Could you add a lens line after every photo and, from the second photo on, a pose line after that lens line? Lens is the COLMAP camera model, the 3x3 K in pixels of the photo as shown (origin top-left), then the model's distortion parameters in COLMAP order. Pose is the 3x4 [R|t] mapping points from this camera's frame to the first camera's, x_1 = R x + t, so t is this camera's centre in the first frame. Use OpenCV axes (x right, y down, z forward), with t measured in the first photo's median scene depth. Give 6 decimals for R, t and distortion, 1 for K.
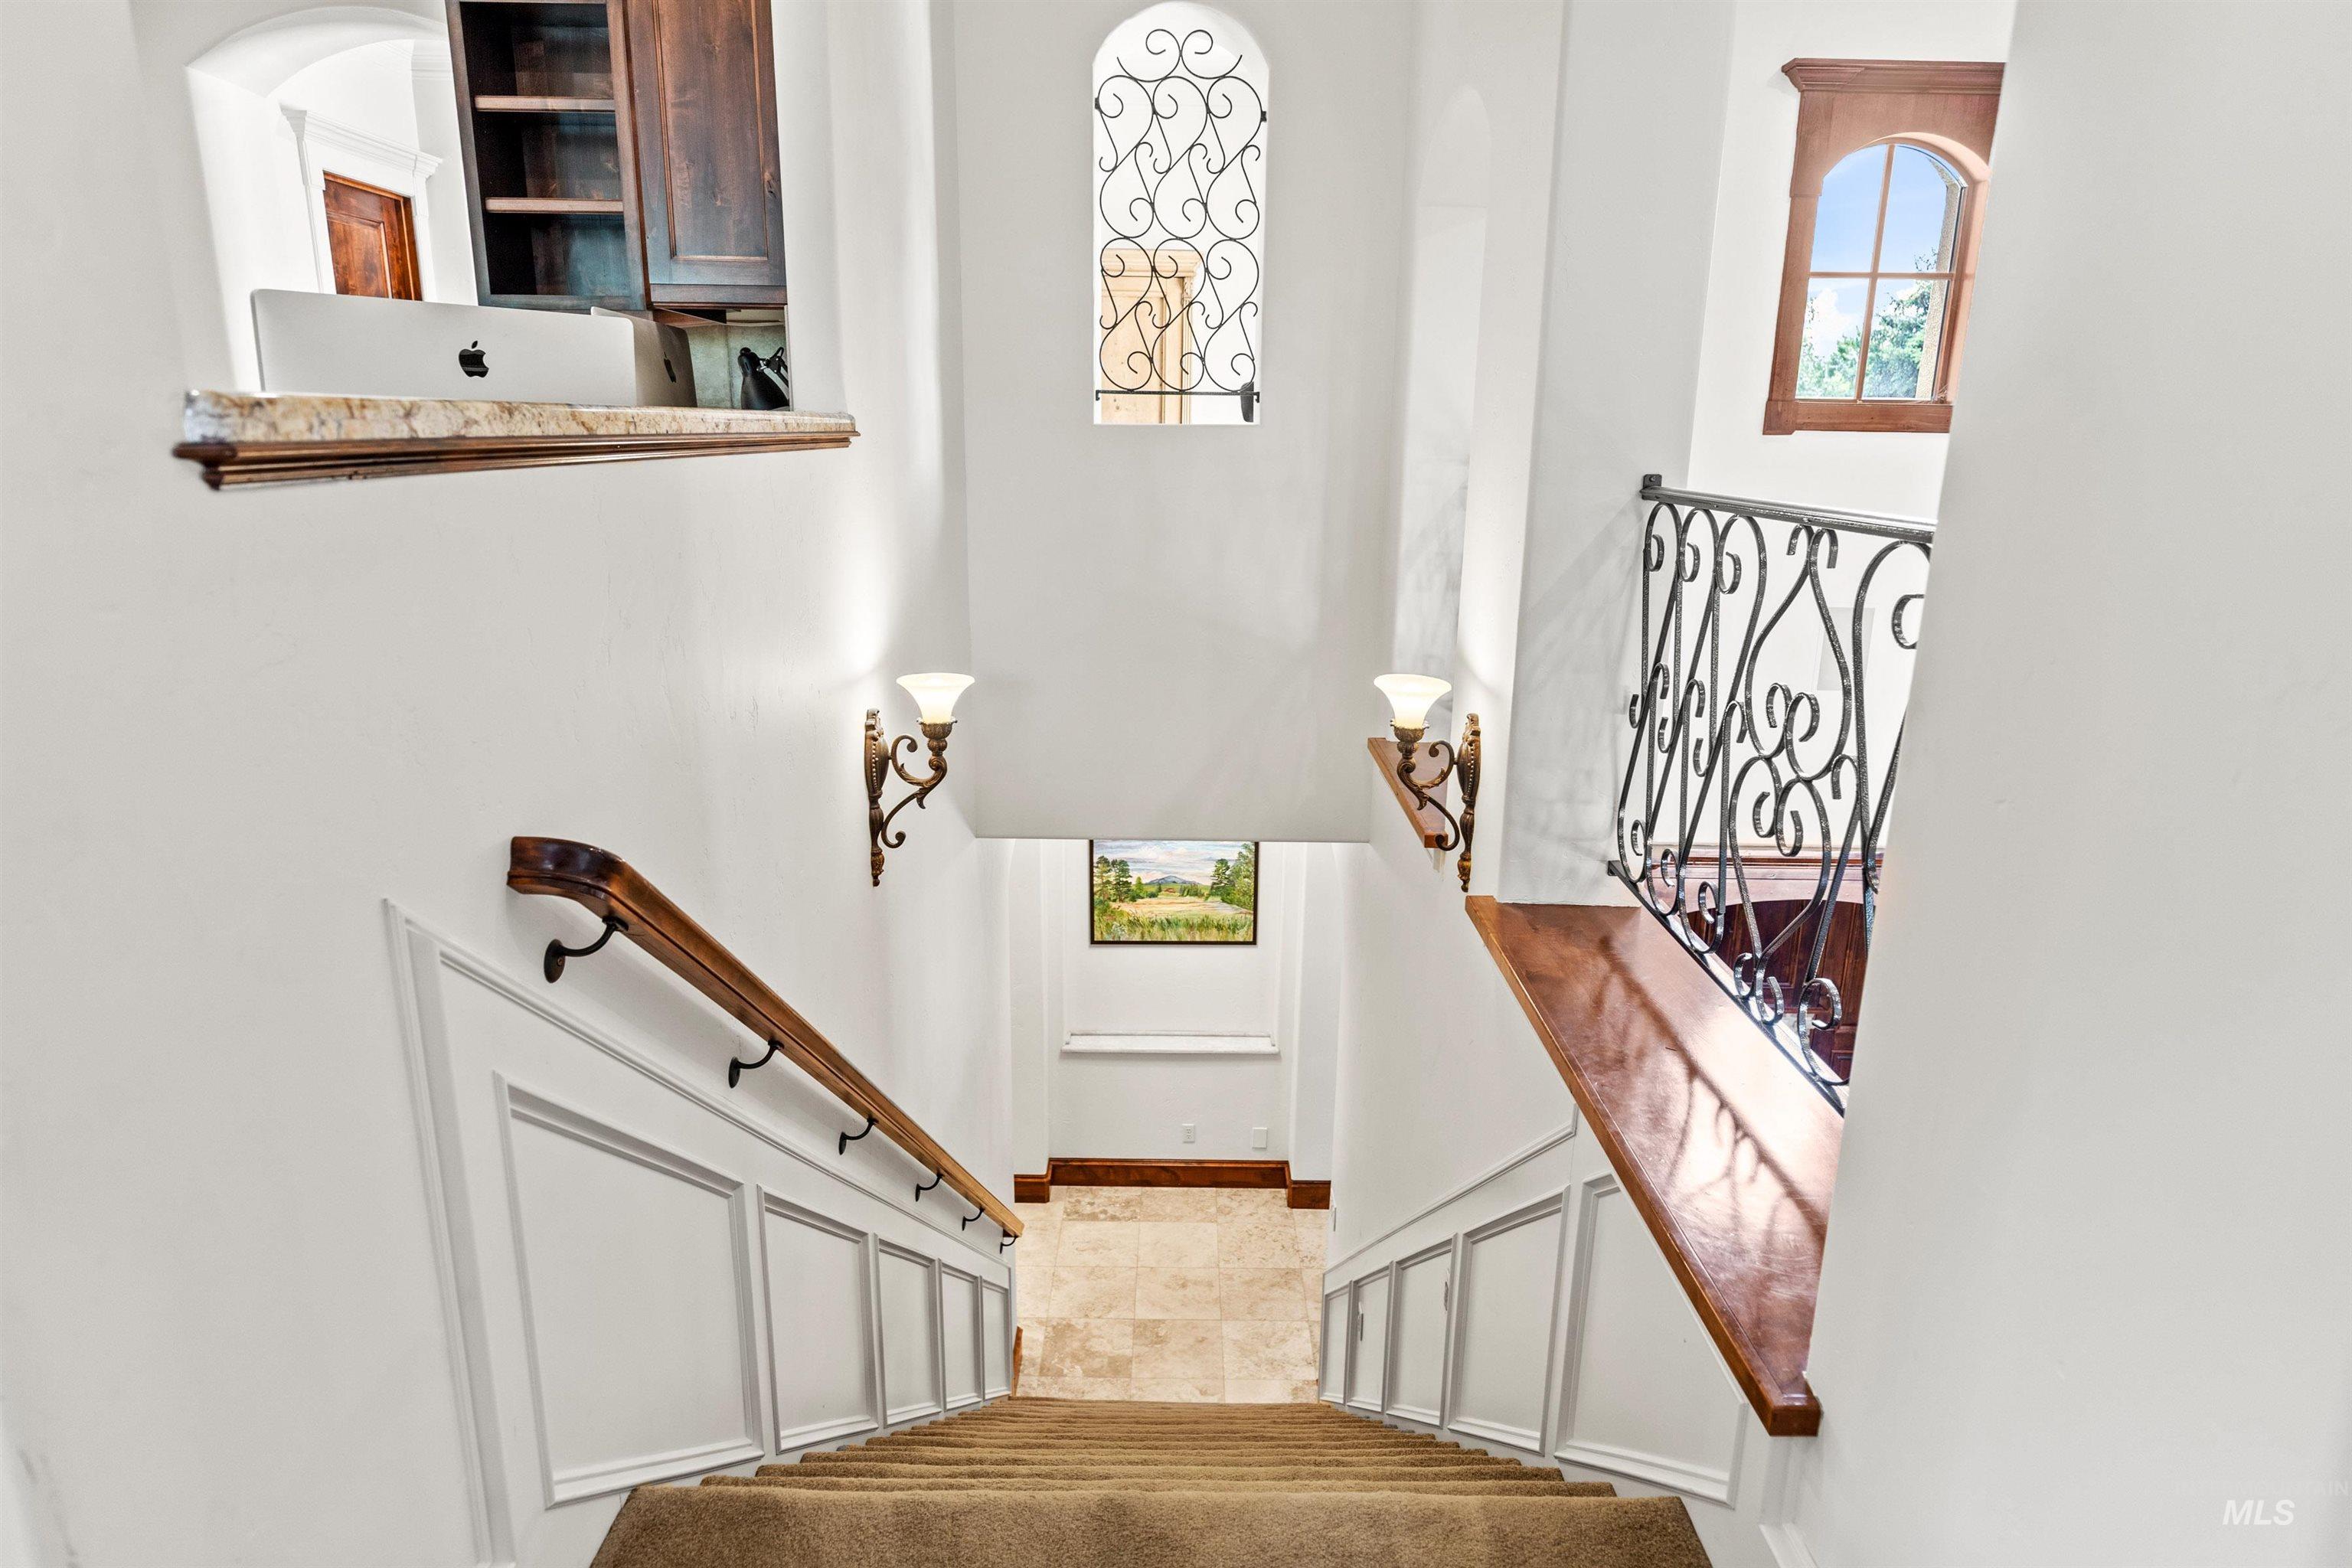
lens RADIAL K [[1414.3, 0, 1178.7], [0, 1414.3, 792.7], [0, 0, 1]] dist [0.006579, 0.000550]
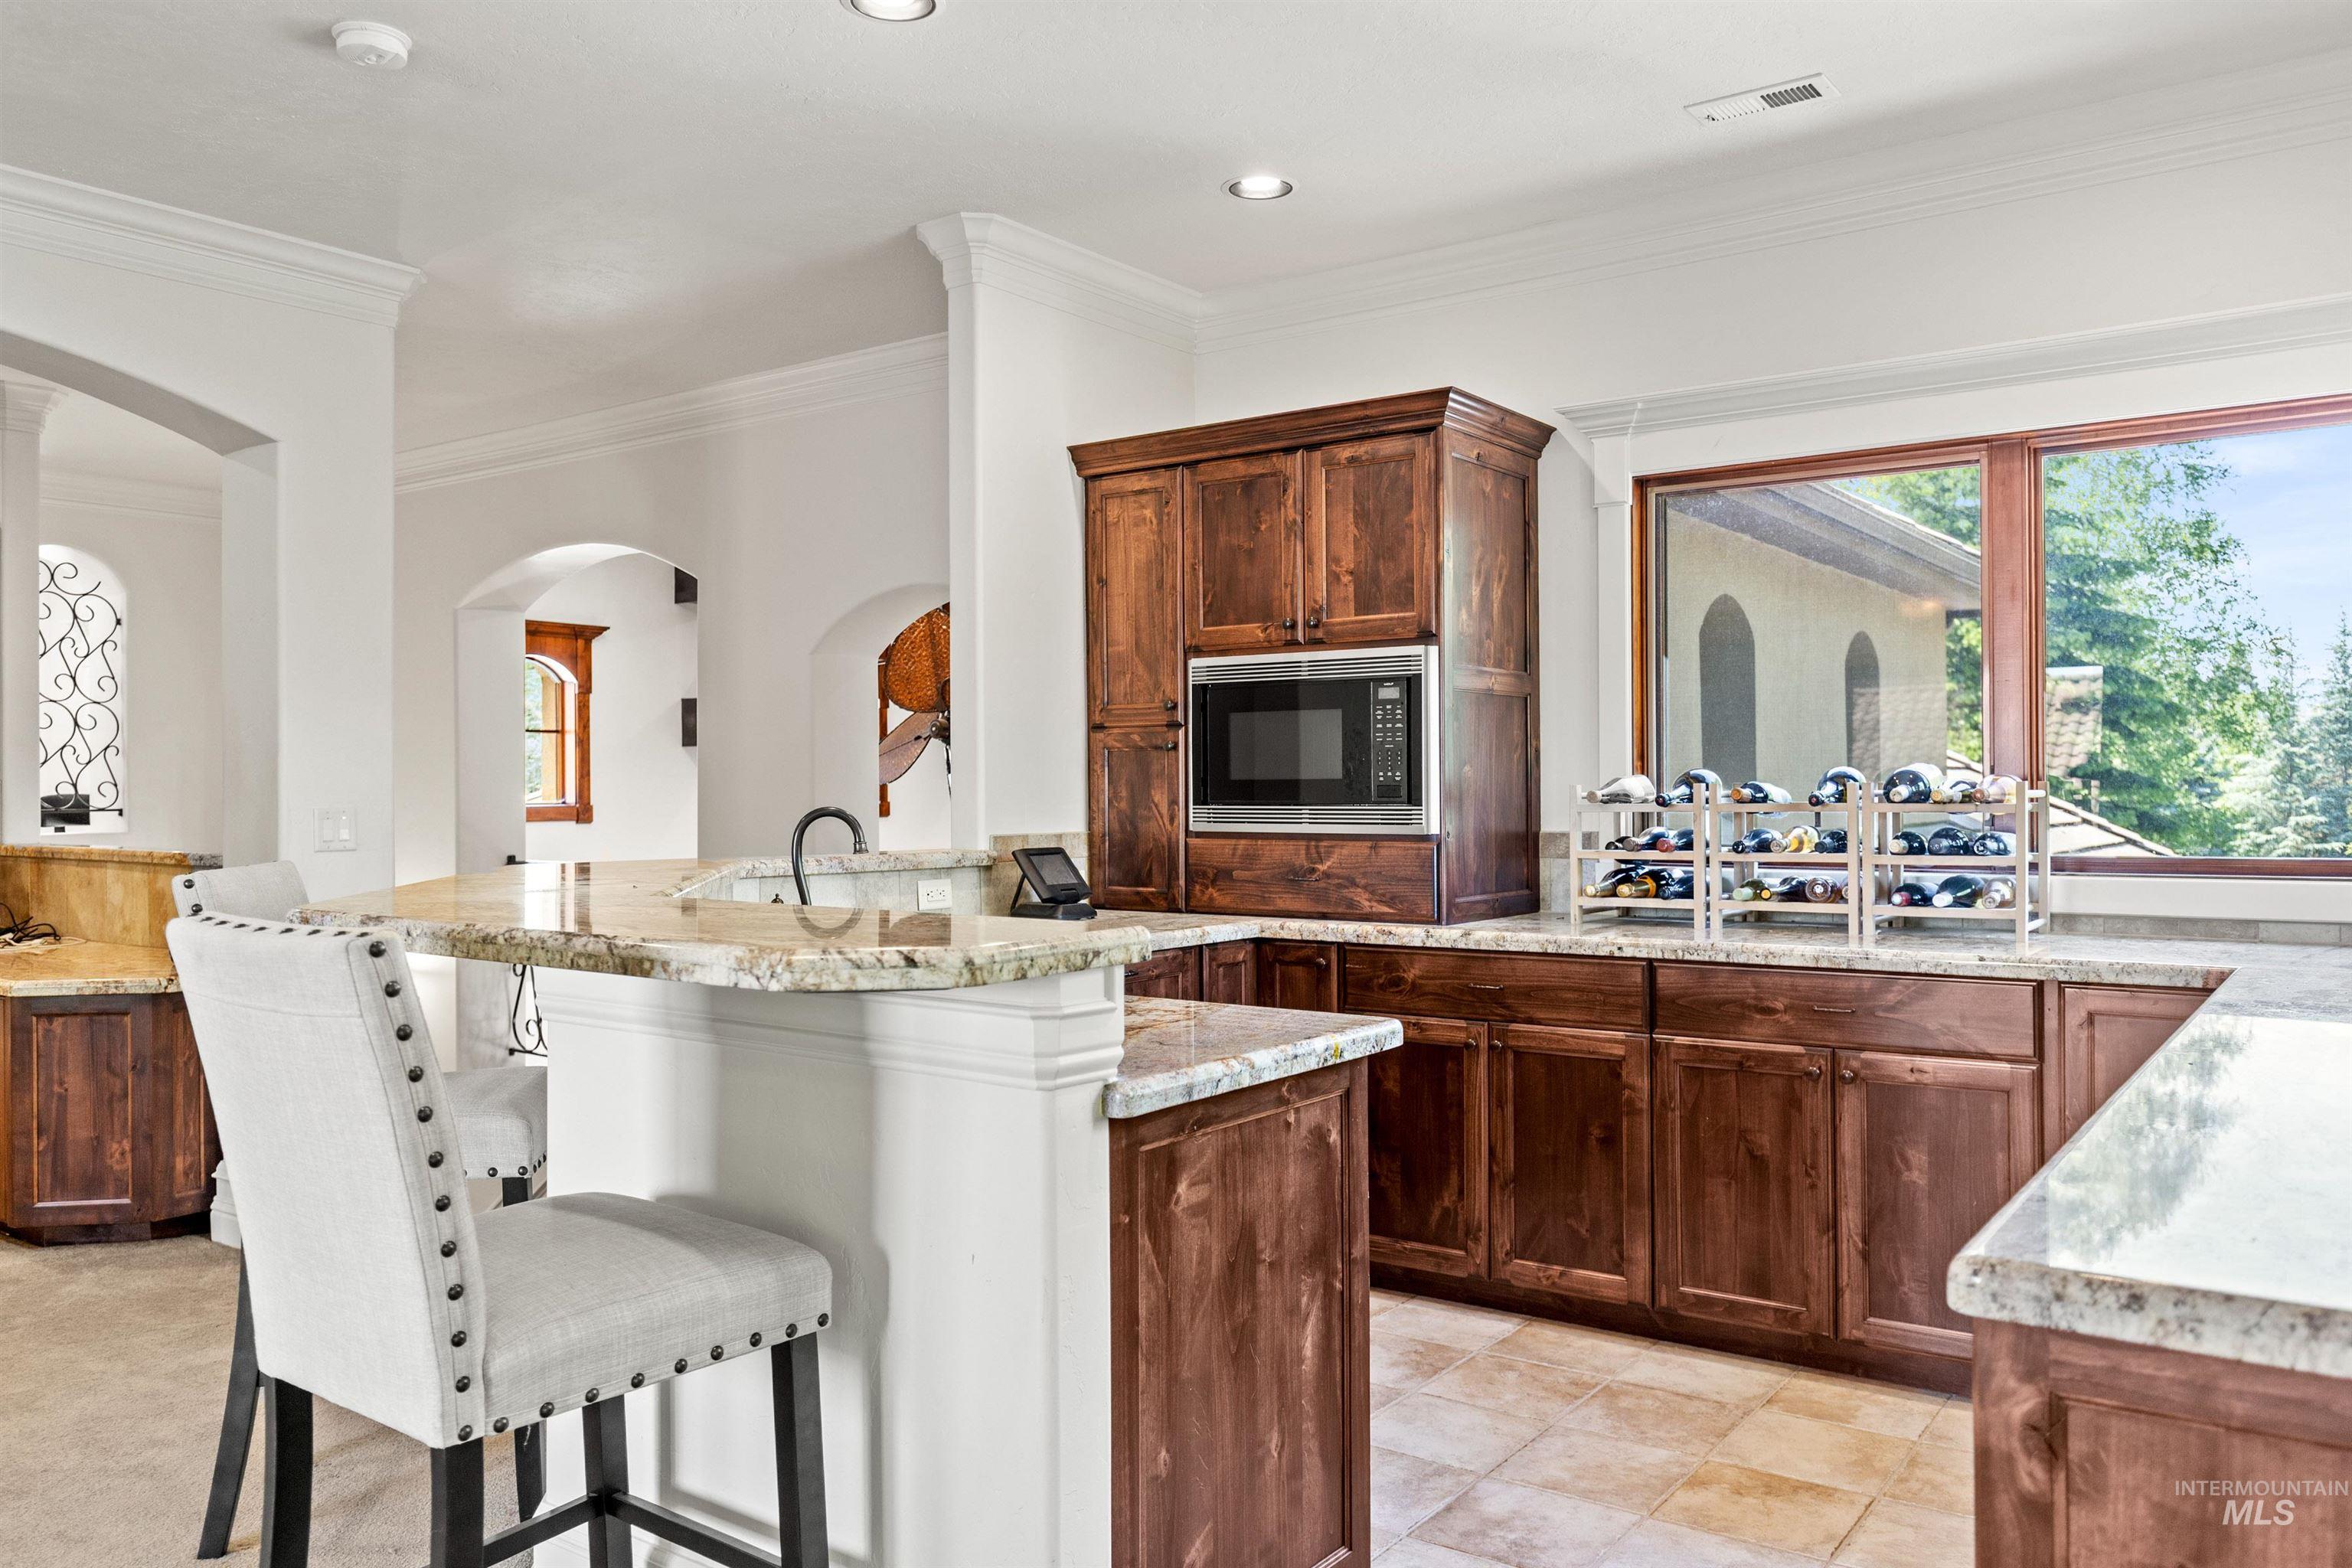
lens RADIAL K [[1719.2, 0, 1174.4], [0, 1719.2, 783.8], [0, 0, 1]] dist [0.002083, 0.000808]
pose [[0.585953, -0.016096, 0.810185, -0.719925], [0.224728, 0.963815, -0.143382, 0.164230], [-0.778560, 0.266086, 0.568368, -0.761487]]
